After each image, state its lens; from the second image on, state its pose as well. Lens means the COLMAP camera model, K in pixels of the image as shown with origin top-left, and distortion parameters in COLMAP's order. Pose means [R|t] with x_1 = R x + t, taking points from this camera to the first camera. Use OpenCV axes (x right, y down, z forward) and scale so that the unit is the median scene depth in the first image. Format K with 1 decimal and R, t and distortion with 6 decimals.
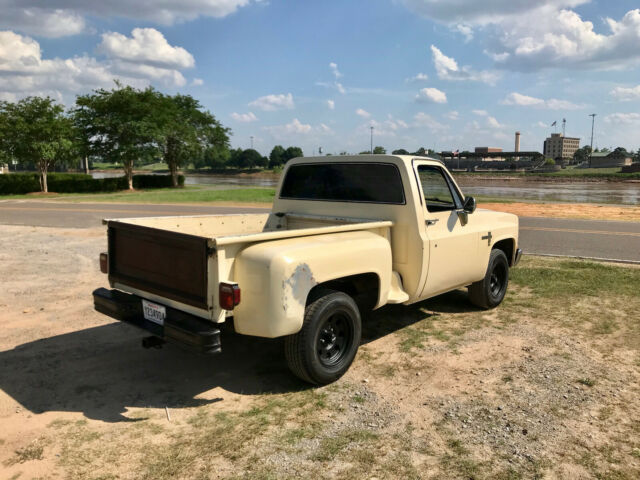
lens RADIAL K [[541.1, 0, 320.0], [0, 541.1, 240.0], [0, 0, 1]] dist [0.008120, 0.006384]
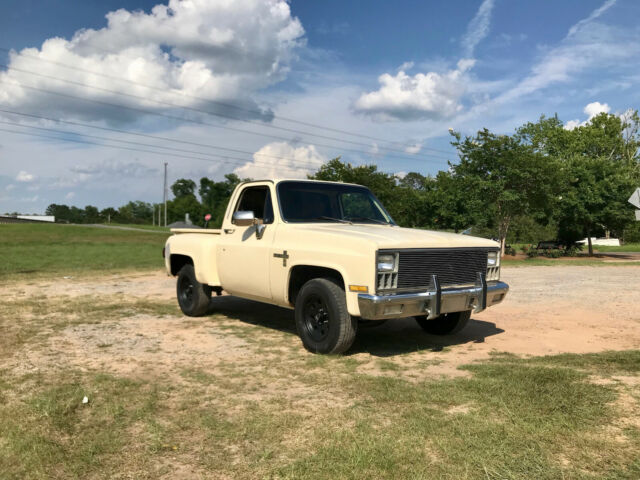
lens RADIAL K [[545.1, 0, 320.4], [0, 545.1, 238.2], [0, 0, 1]] dist [-0.008793, -0.003436]
pose [[-0.226093, 0.001625, -0.974104, 1.319311], [-0.130881, 0.990881, 0.032030, -0.080722], [0.965273, 0.134734, -0.223819, 1.411934]]
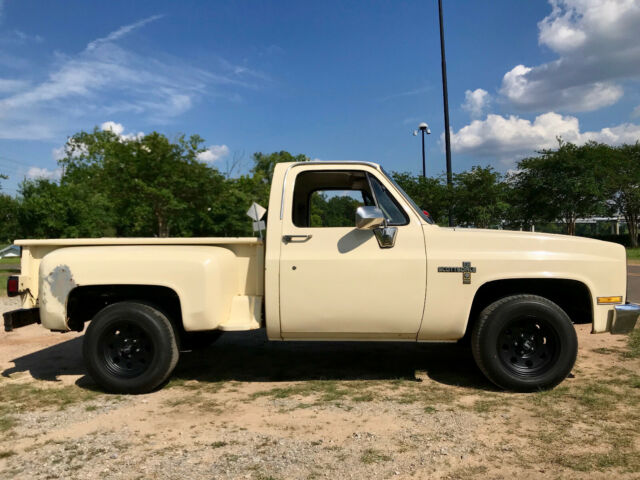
lens RADIAL K [[541.1, 0, 320.0], [0, 541.1, 240.0], [0, 0, 1]] dist [0.008120, 0.006384]
pose [[0.592655, -0.022400, -0.805145, 0.824118], [-0.080669, 0.992936, -0.087004, 0.032851], [0.801406, 0.116513, 0.586662, 0.536731]]
